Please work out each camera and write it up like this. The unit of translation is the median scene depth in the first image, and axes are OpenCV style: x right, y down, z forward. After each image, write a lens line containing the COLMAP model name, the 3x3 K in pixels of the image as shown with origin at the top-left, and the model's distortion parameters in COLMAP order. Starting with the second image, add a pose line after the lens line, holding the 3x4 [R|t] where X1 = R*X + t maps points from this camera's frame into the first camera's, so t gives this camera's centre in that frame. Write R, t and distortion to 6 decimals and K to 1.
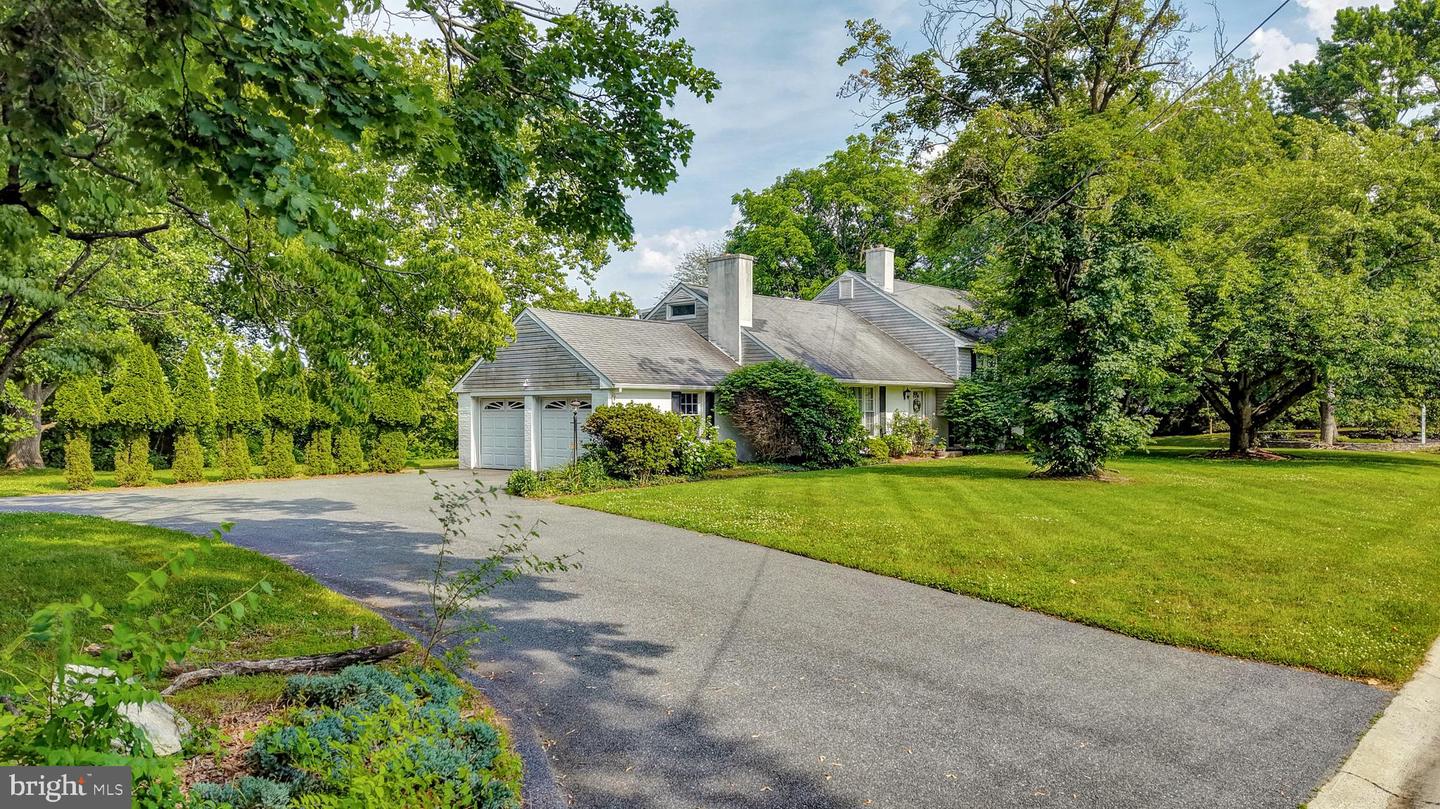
lens RADIAL K [[1003.5, 0, 720.0], [0, 1003.5, 404.5], [0, 0, 1]] dist [0.002389, 0.002122]
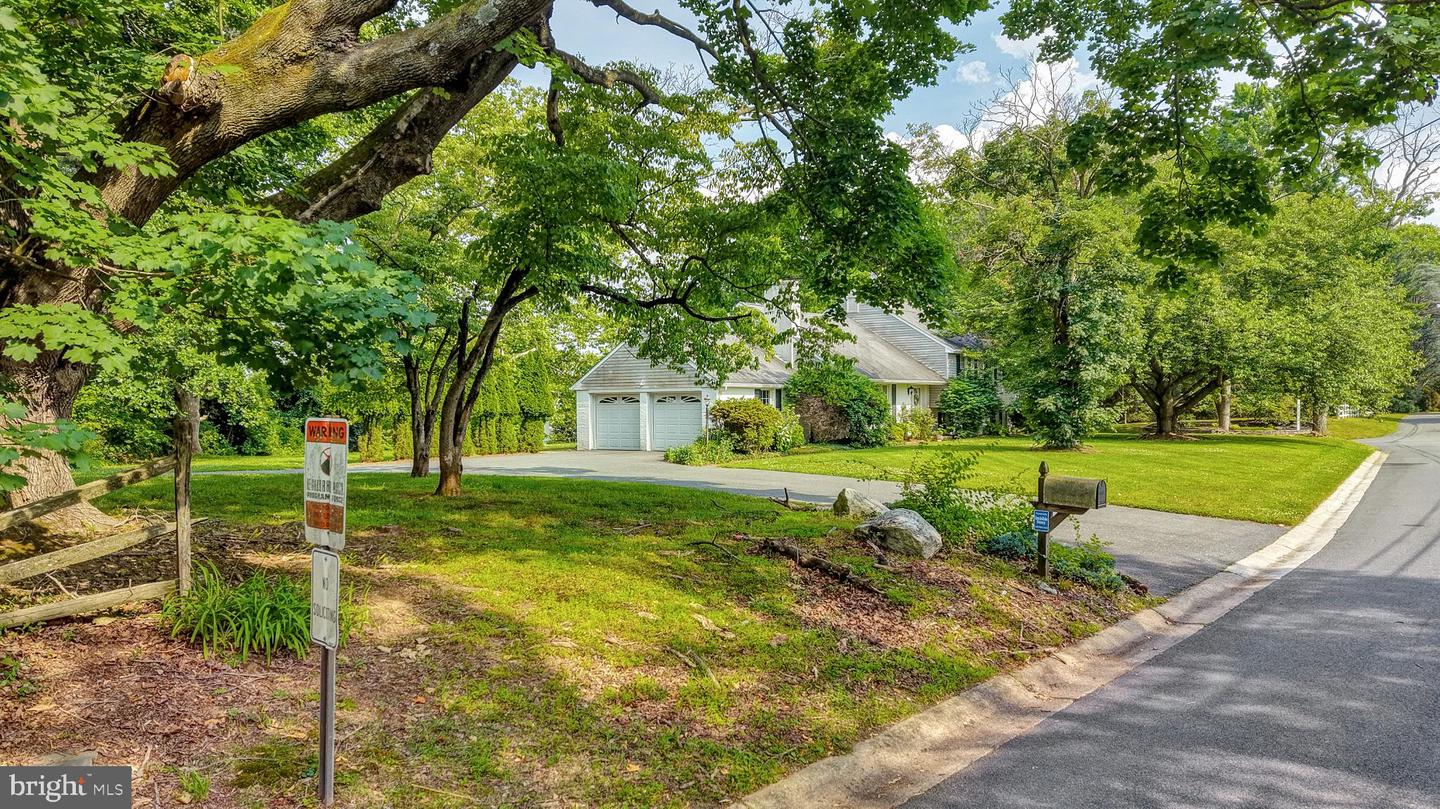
lens RADIAL K [[987.6, 0, 718.5], [0, 987.6, 409.5], [0, 0, 1]] dist [0.001164, 0.000743]
pose [[0.996716, -0.004029, 0.080876, -0.190234], [0.003293, 0.999952, 0.009235, 0.001614], [-0.080909, -0.008939, 0.996681, -0.265833]]
